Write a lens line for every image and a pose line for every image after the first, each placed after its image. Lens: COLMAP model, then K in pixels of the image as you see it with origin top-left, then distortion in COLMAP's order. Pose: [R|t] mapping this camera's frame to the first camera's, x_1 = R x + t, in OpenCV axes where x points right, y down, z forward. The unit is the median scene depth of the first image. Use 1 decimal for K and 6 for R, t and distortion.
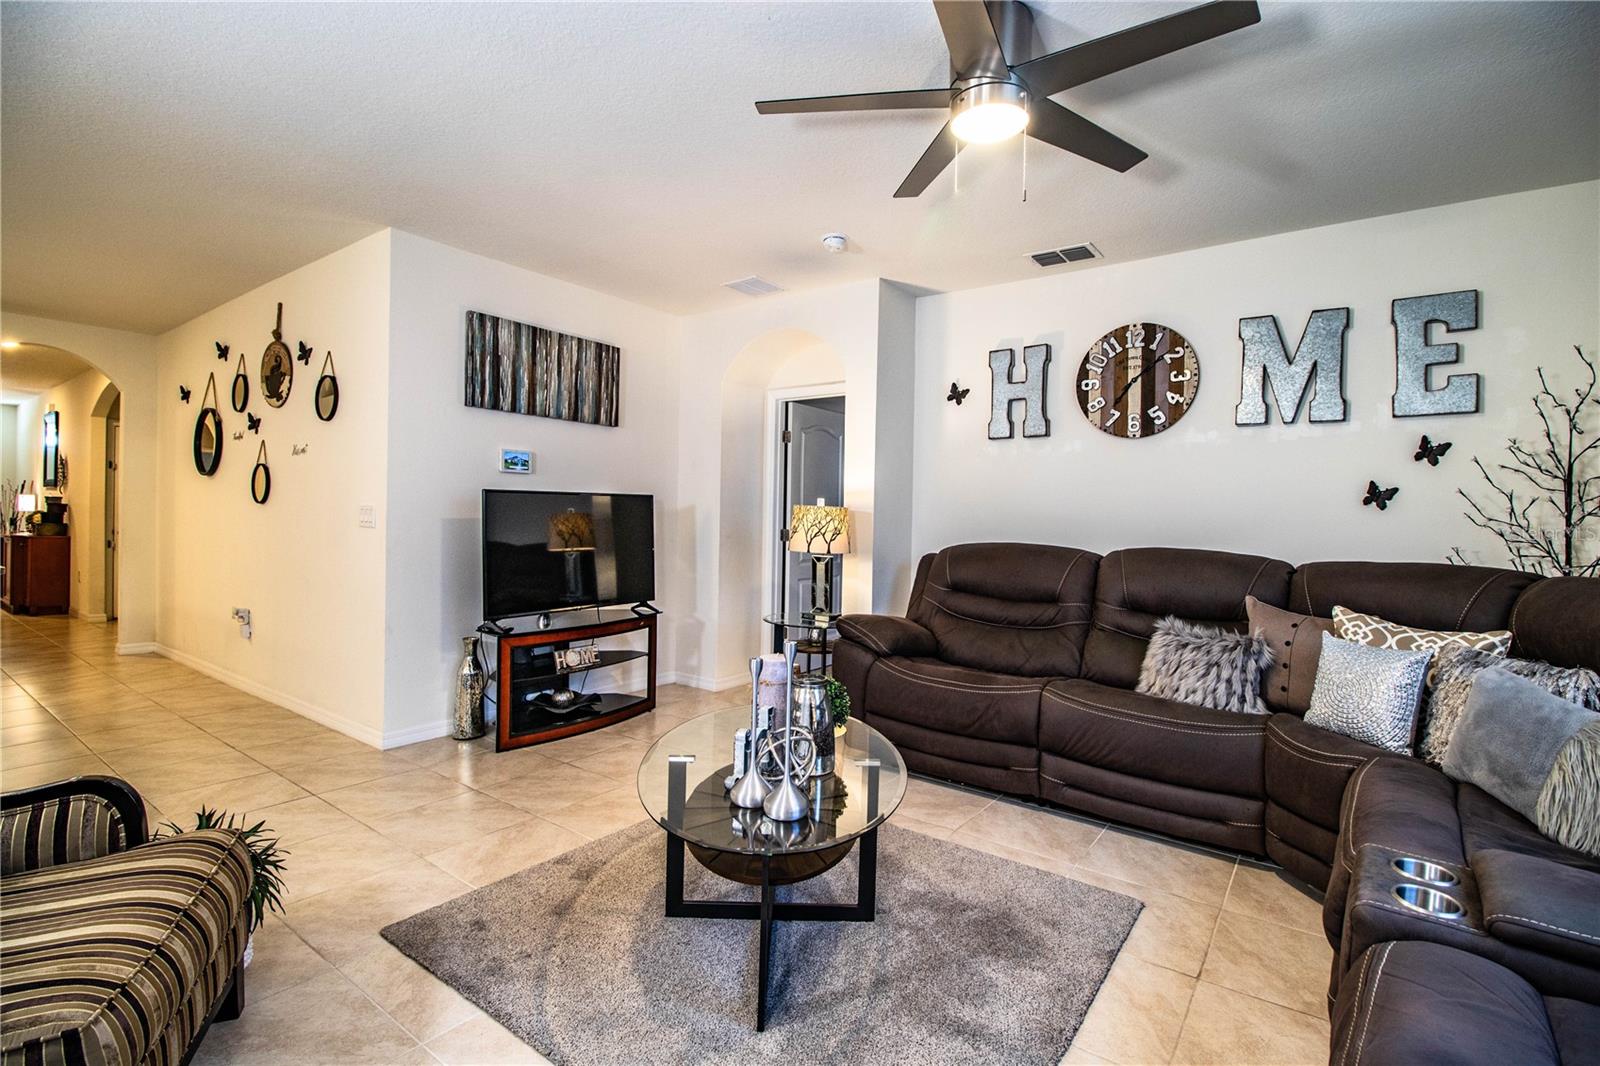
lens RADIAL K [[737.2, 0, 809.1], [0, 737.2, 524.3], [0, 0, 1]] dist [-0.001577, -0.011673]
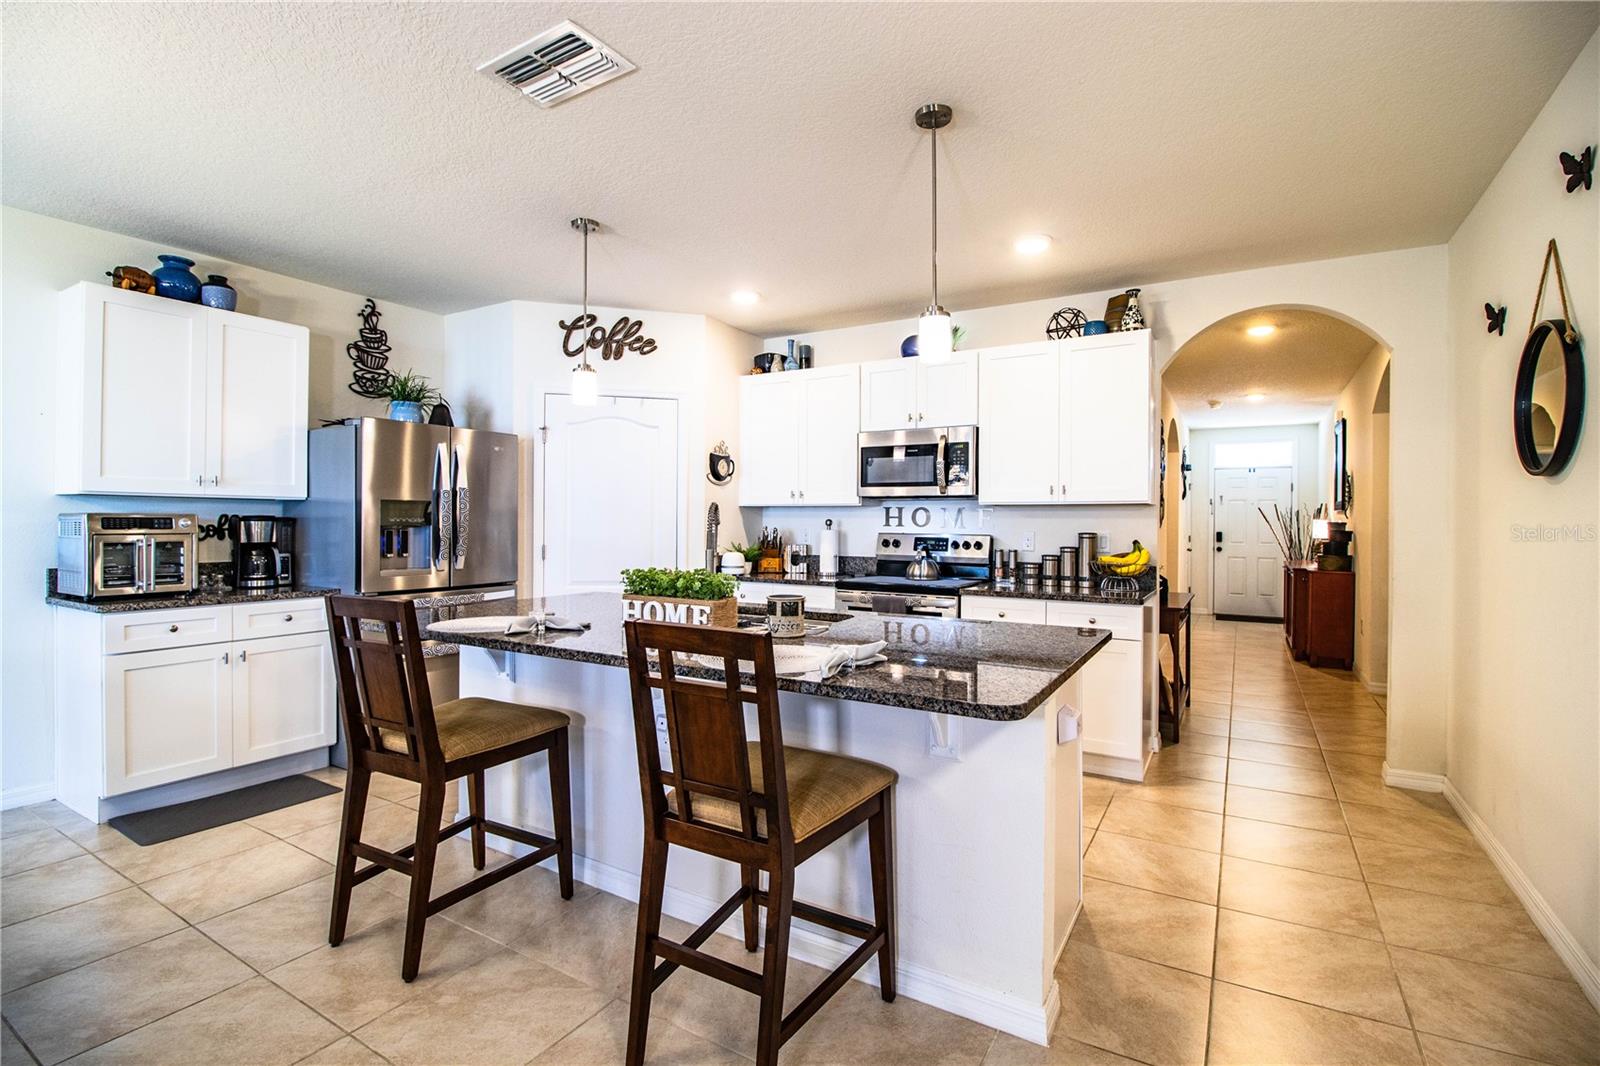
lens RADIAL K [[737.2, 0, 809.6], [0, 737.2, 525.8], [0, 0, 1]] dist [-0.001577, -0.011673]
pose [[0.091156, -0.011251, -0.995773, -0.570463], [-0.012620, 0.999843, -0.012453, -0.033768], [0.995757, 0.013702, 0.091000, 0.694360]]
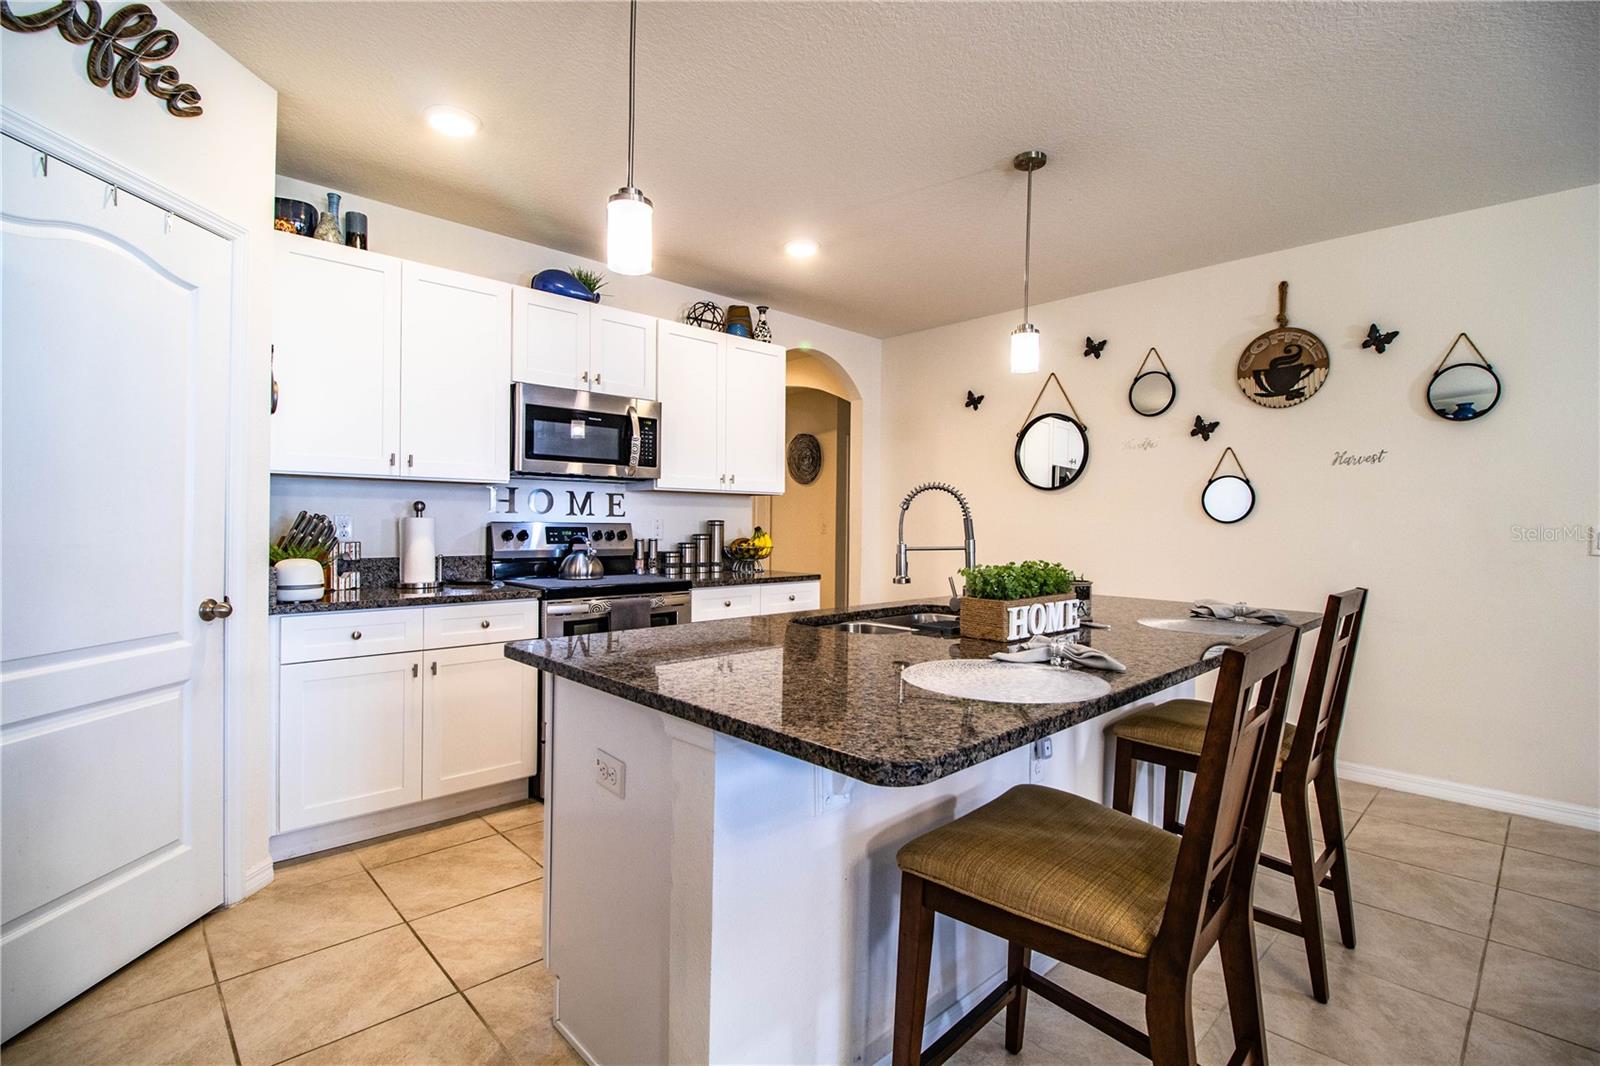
lens RADIAL K [[737.2, 0, 809.4], [0, 737.2, 525.5], [0, 0, 1]] dist [-0.001577, -0.011673]
pose [[0.983707, -0.005170, -0.179702, -1.262277], [0.004378, 0.999979, -0.004804, -0.028021], [0.179723, 0.003939, 0.983709, 0.099382]]
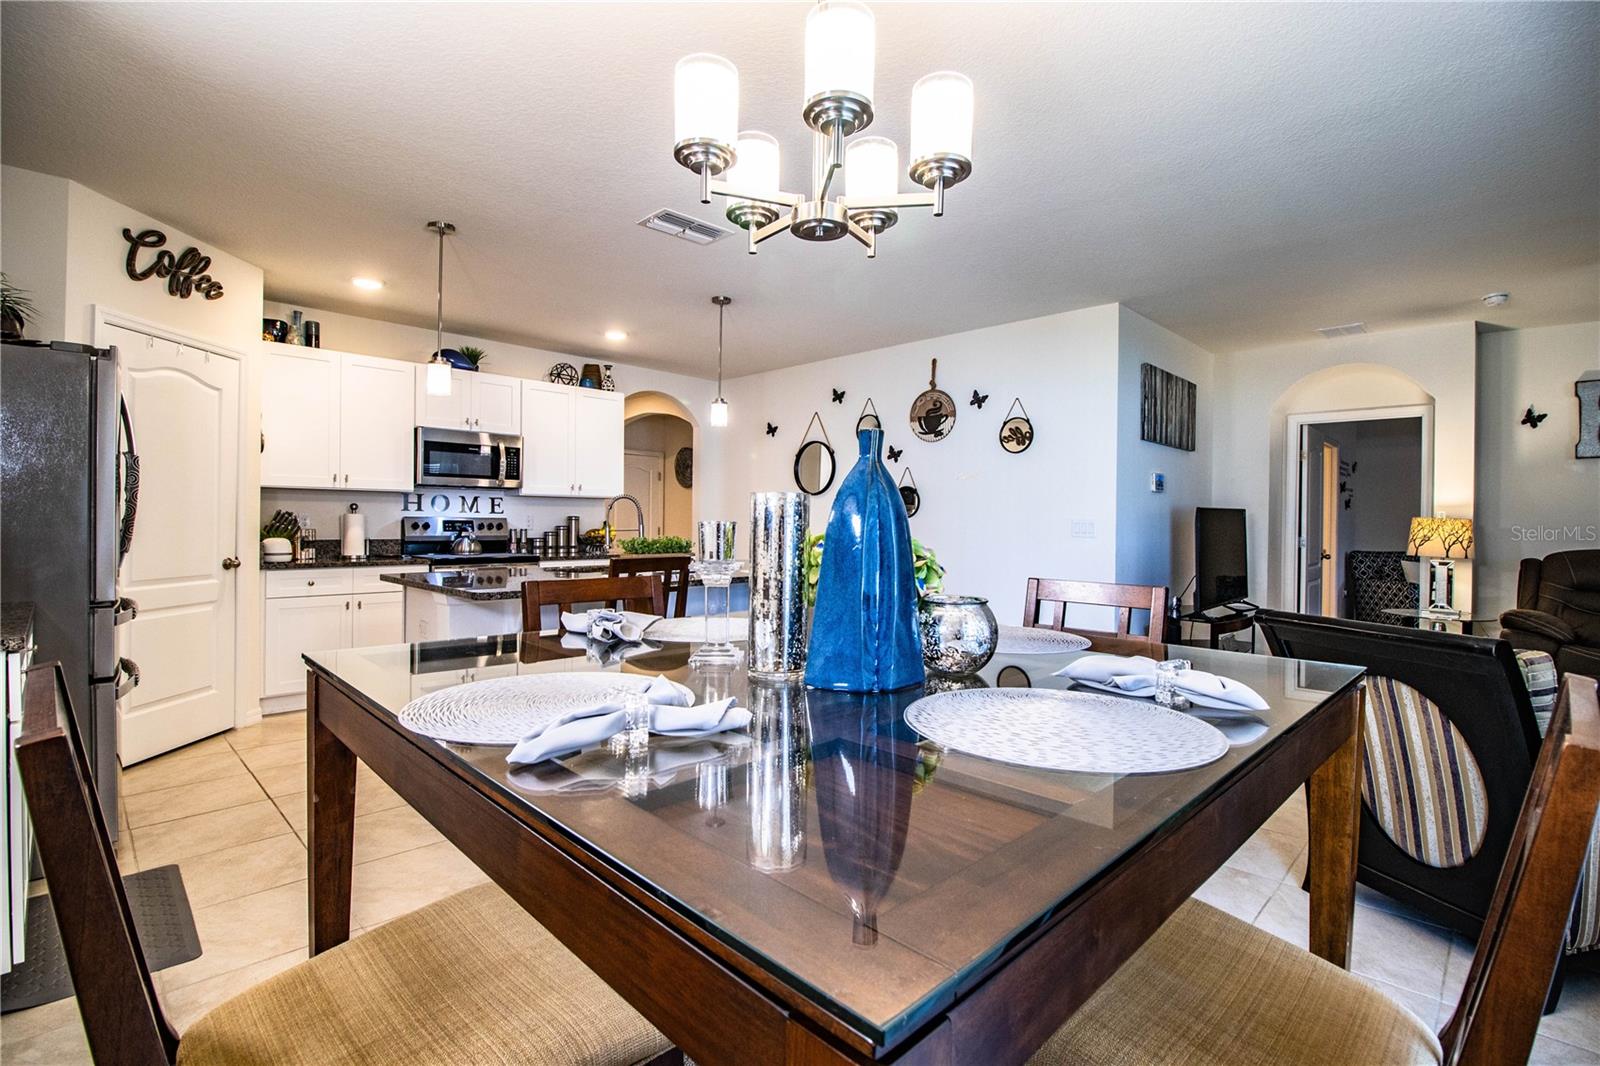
lens RADIAL K [[737.2, 0, 808.7], [0, 737.2, 525.8], [0, 0, 1]] dist [-0.001577, -0.011673]
pose [[0.988375, -0.004578, -0.151965, -0.851997], [0.004273, 0.999988, -0.002337, -0.015101], [0.151974, 0.001660, 0.988383, -0.325684]]
